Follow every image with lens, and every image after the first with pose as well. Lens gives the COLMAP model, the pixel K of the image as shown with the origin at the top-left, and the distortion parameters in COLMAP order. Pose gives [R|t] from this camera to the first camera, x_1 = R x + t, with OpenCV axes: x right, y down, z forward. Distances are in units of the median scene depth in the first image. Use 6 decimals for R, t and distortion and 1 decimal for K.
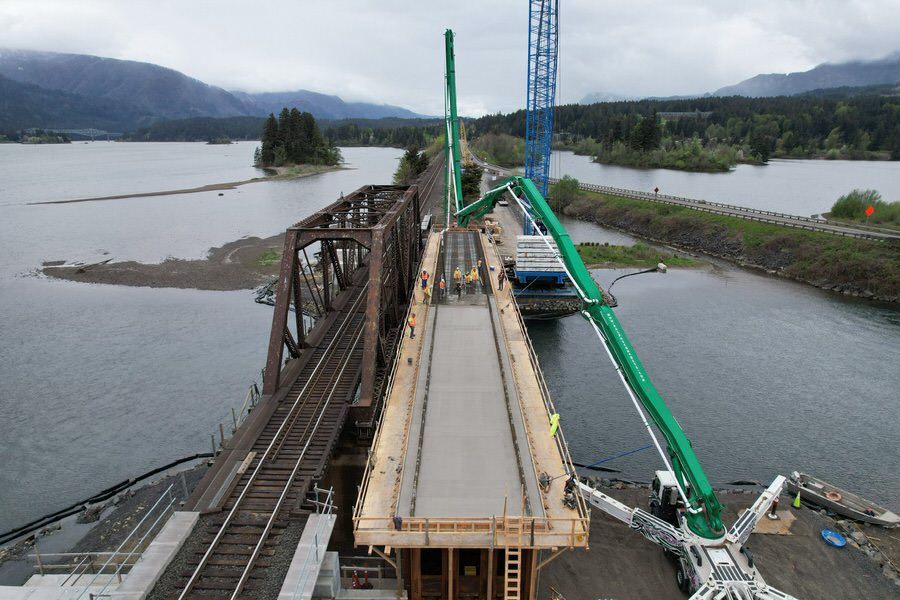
lens RADIAL K [[580.9, 0, 452.5], [0, 580.9, 303.0], [0, 0, 1]] dist [-0.066327, 0.066418]
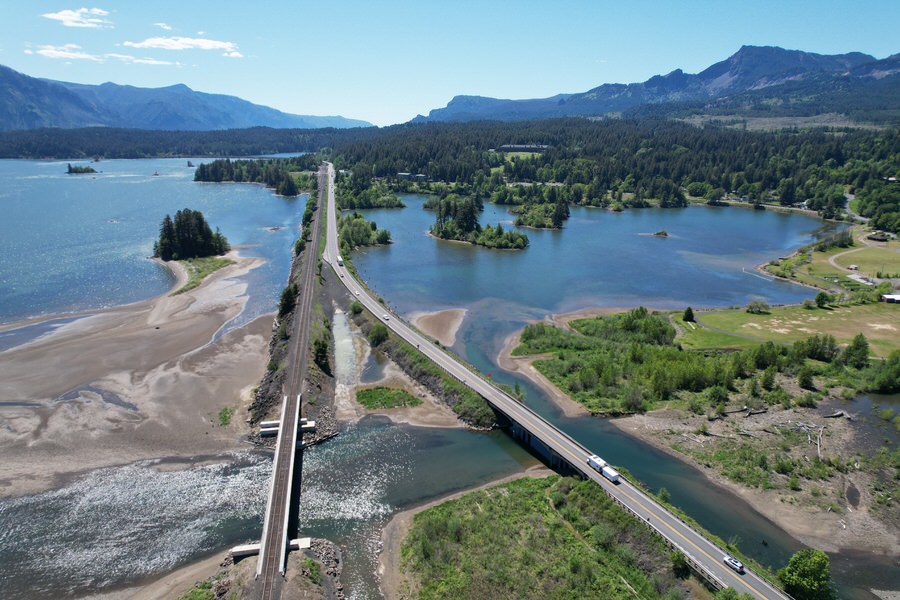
lens RADIAL K [[580.9, 0, 452.5], [0, 580.9, 303.0], [0, 0, 1]] dist [-0.066327, 0.066418]
pose [[0.977988, -0.059269, 0.200068, 0.023502], [0.057202, 0.998233, 0.016103, -0.113541], [-0.200669, -0.004304, 0.979650, -0.298221]]
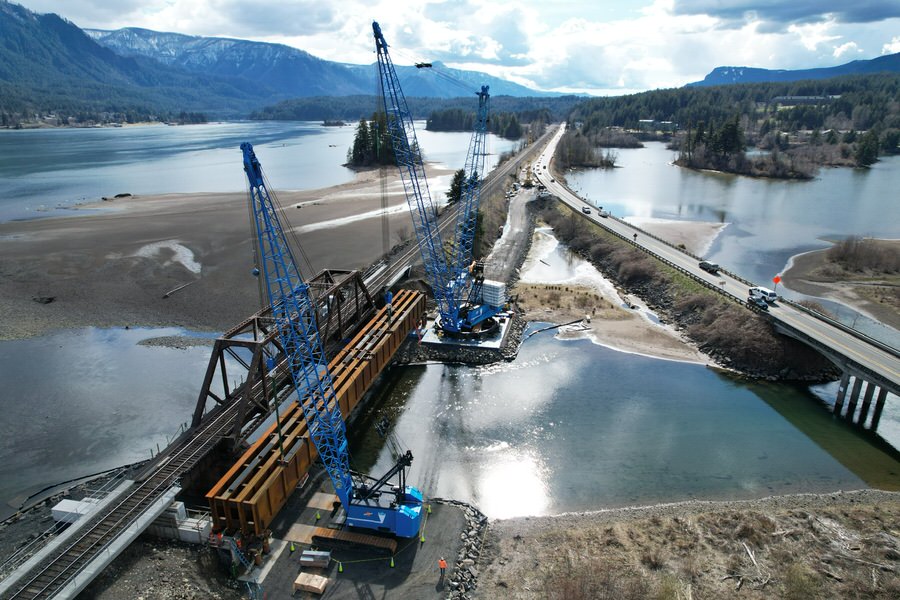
lens RADIAL K [[580.9, 0, 452.5], [0, 580.9, 303.0], [0, 0, 1]] dist [-0.066327, 0.066418]
pose [[0.982199, 0.060883, -0.177701, 0.063246], [-0.053802, 0.997564, 0.044404, -0.029921], [0.179971, -0.034053, 0.983082, -0.061609]]
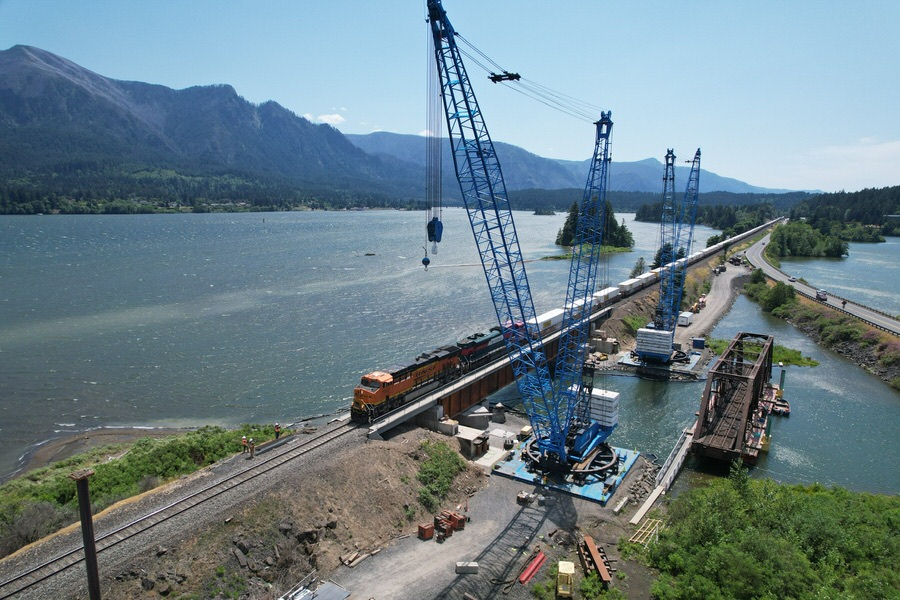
lens RADIAL K [[580.9, 0, 452.5], [0, 580.9, 303.0], [0, 0, 1]] dist [-0.066327, 0.066418]
pose [[0.859171, 0.102460, -0.501326, 0.076364], [-0.159099, 0.984676, -0.071416, 0.001737], [0.486326, 0.141119, 0.862306, -0.107931]]
